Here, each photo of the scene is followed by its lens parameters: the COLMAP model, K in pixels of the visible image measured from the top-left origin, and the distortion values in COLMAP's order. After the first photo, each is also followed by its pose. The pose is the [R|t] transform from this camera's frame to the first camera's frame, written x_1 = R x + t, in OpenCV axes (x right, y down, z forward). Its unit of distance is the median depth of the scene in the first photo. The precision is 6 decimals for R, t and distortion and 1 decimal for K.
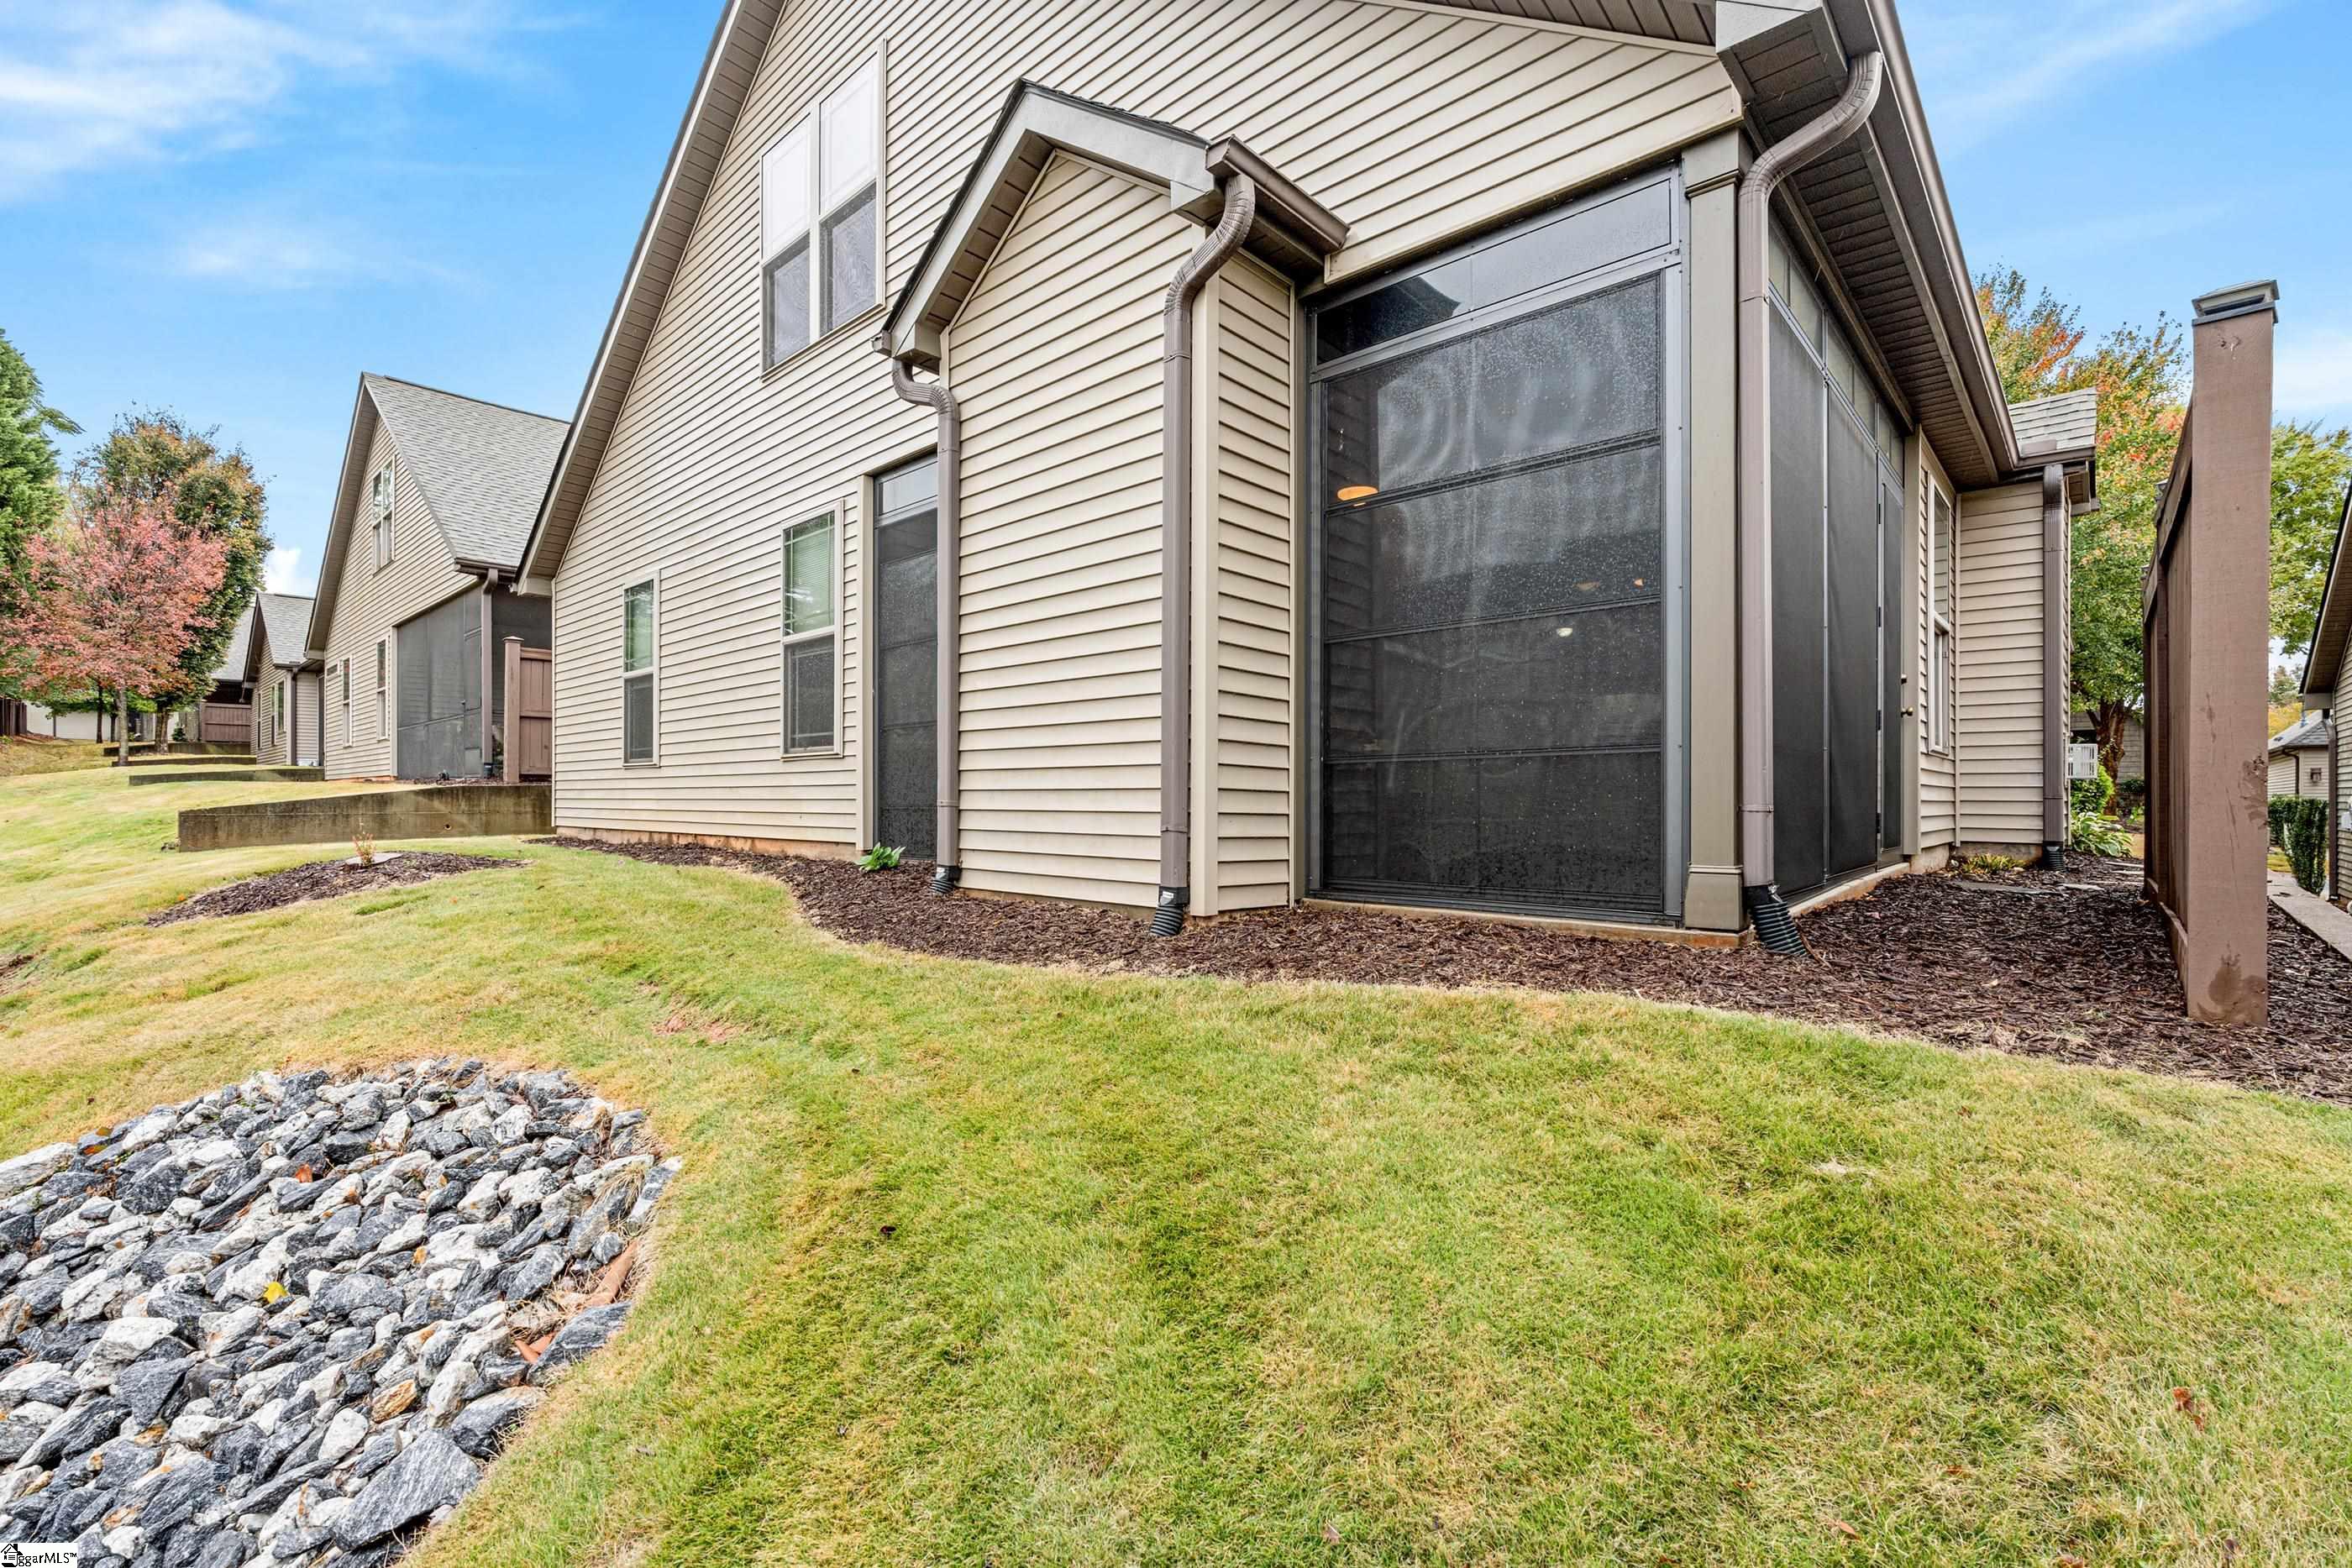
lens RADIAL K [[1031.6, 0, 1173.7], [0, 1031.6, 789.8], [0, 0, 1]] dist [-0.005345, -0.000973]
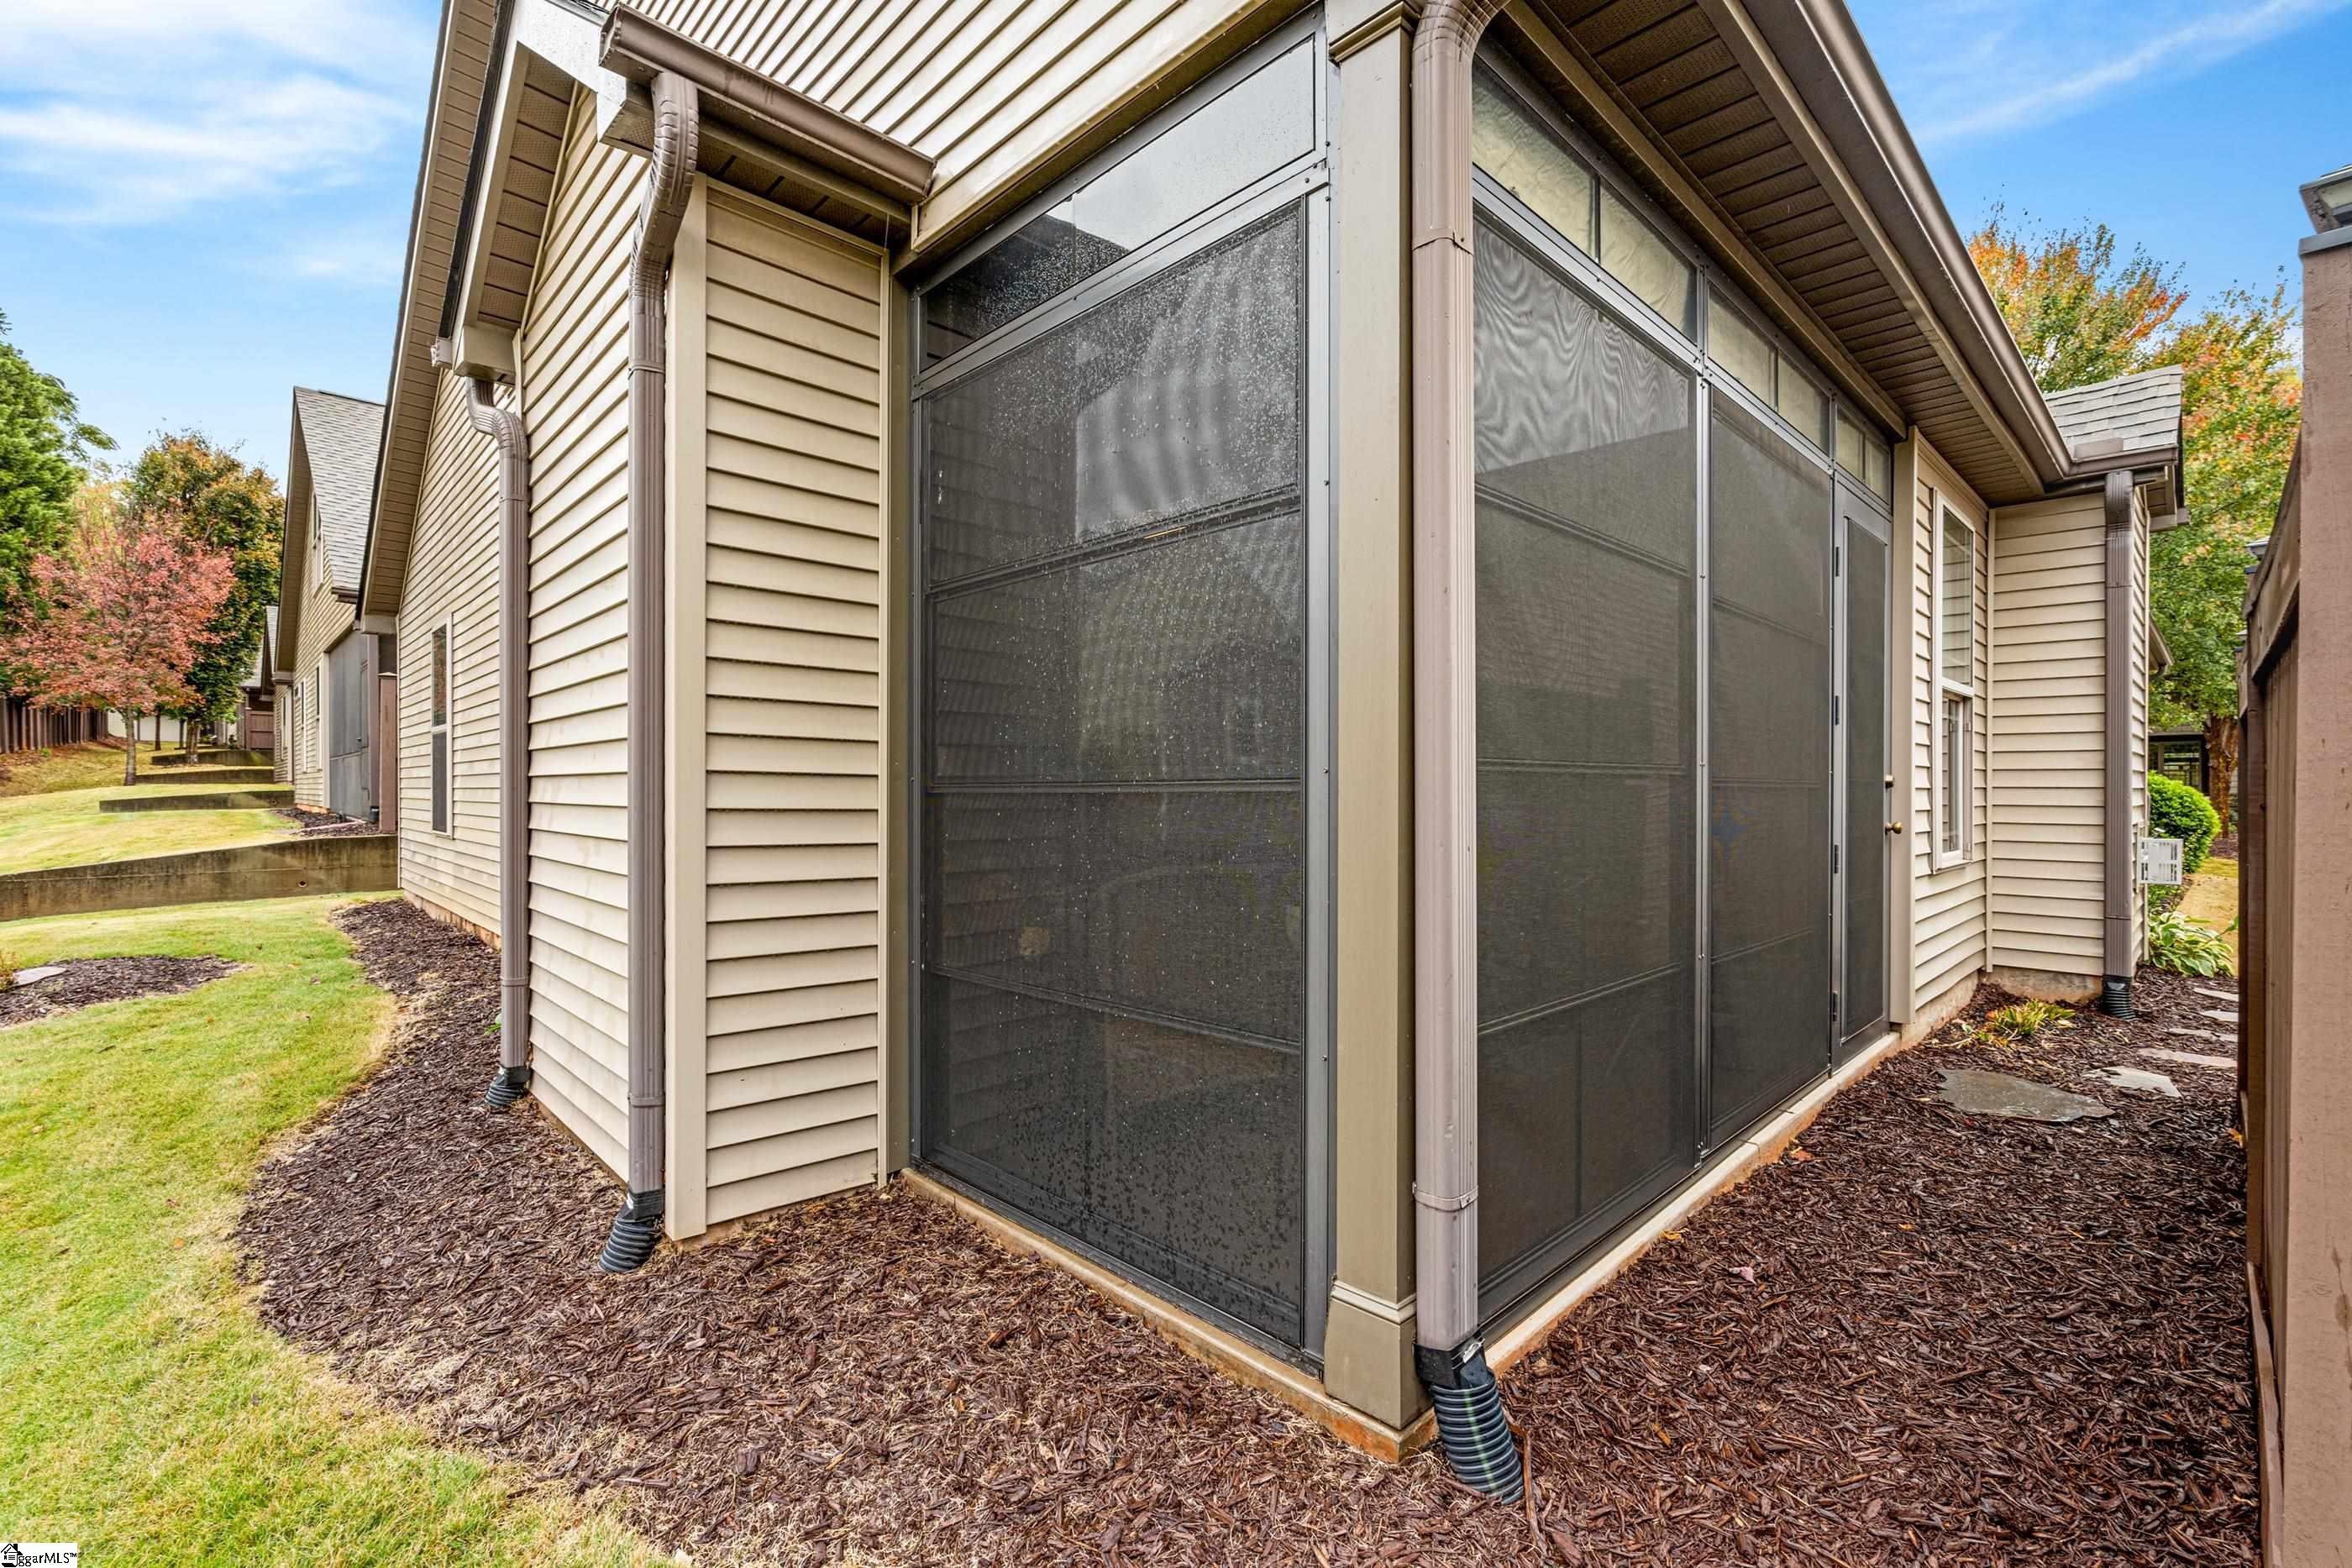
lens RADIAL K [[1031.6, 0, 1178.8], [0, 1031.6, 784.4], [0, 0, 1]] dist [-0.005345, -0.000973]
pose [[0.998366, -0.001899, -0.057105, 0.193746], [0.002179, 0.999986, 0.004833, -0.083827], [0.057095, -0.004950, 0.998356, 0.192547]]
